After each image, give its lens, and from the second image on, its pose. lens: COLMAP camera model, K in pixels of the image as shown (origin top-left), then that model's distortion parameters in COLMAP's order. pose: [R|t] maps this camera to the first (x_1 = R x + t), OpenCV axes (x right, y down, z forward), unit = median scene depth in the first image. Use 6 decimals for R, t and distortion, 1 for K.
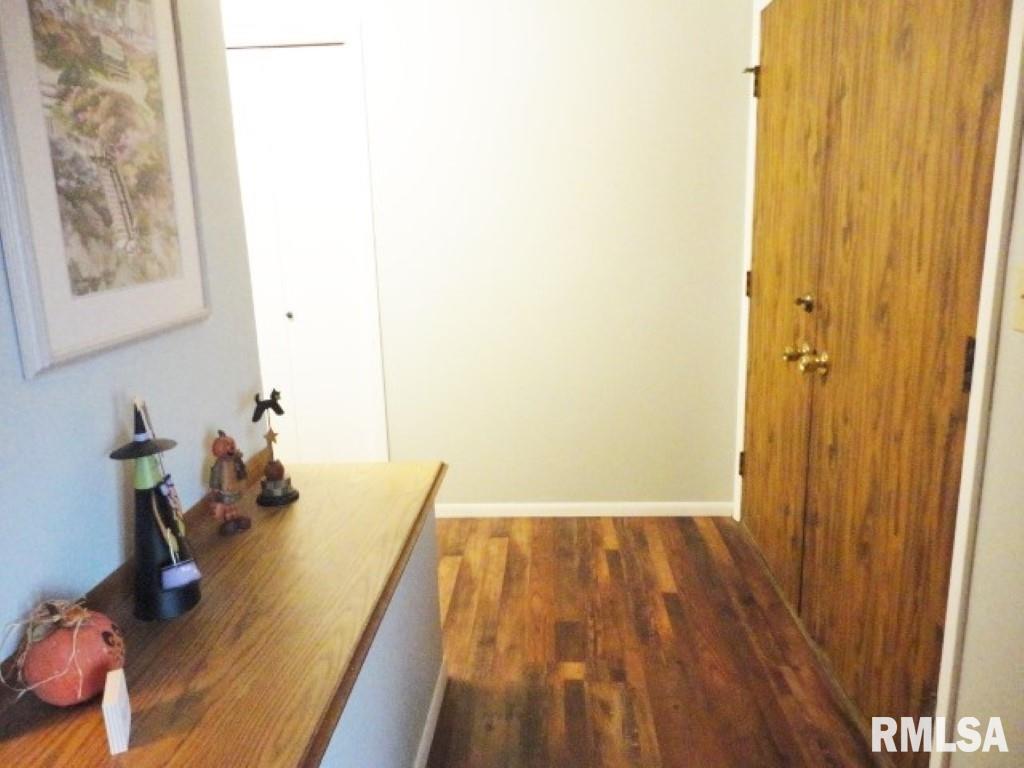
lens RADIAL K [[746.6, 0, 512.0], [0, 746.6, 384.0], [0, 0, 1]] dist [0.008587, -0.001282]
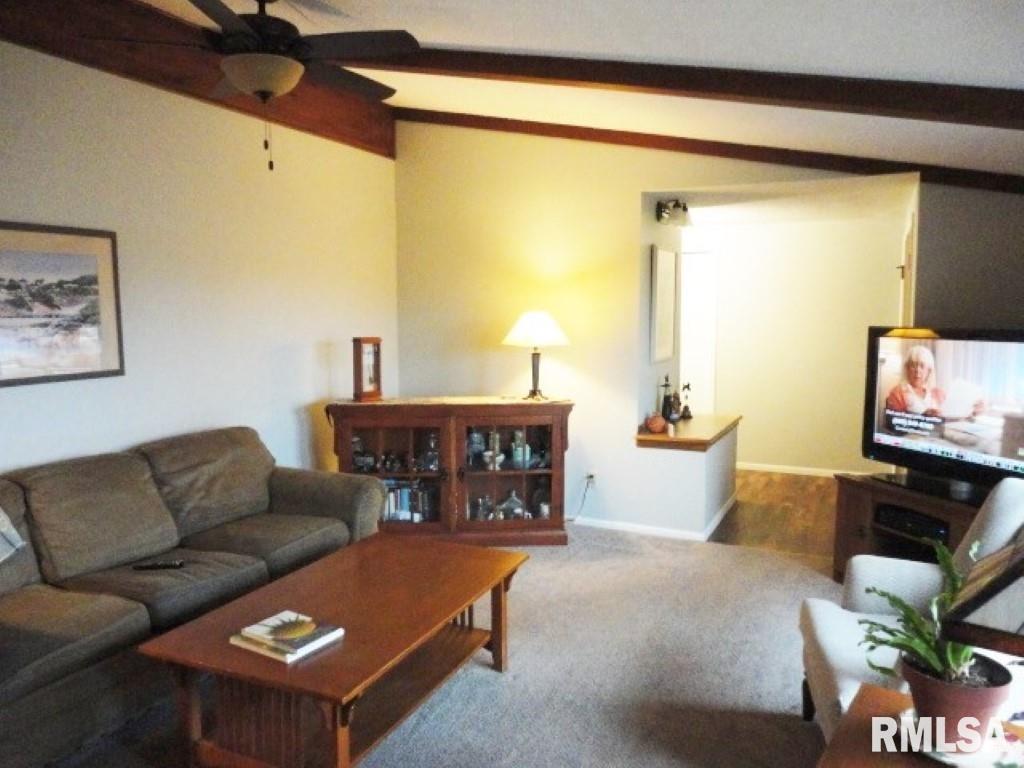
lens RADIAL K [[746.6, 0, 512.0], [0, 746.6, 384.0], [0, 0, 1]] dist [0.008587, -0.001282]
pose [[0.919932, 0.062007, -0.387143, 0.166797], [-0.108245, 0.989205, -0.098776, 0.305221], [0.376839, 0.132773, 0.916714, -1.641442]]
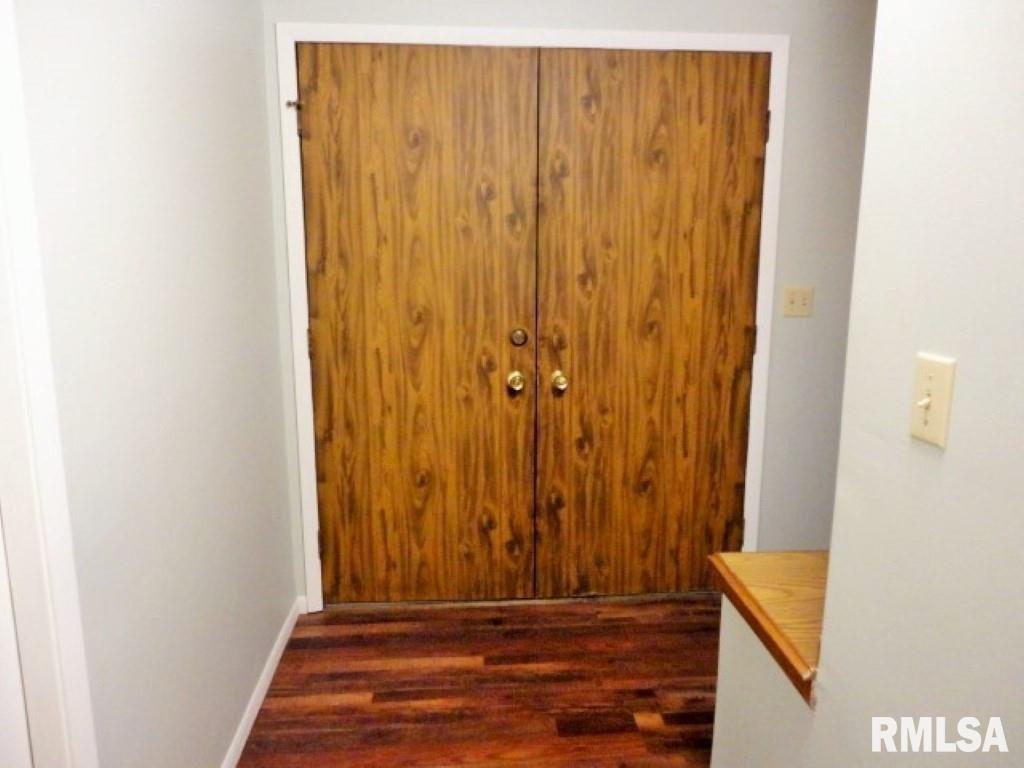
lens RADIAL K [[746.6, 0, 512.0], [0, 746.6, 384.0], [0, 0, 1]] dist [0.008587, -0.001282]
pose [[-0.133313, -0.156543, 0.978633, -0.731553], [0.224086, 0.957114, 0.183627, -0.243542], [-0.965408, 0.243777, -0.092517, 1.069447]]
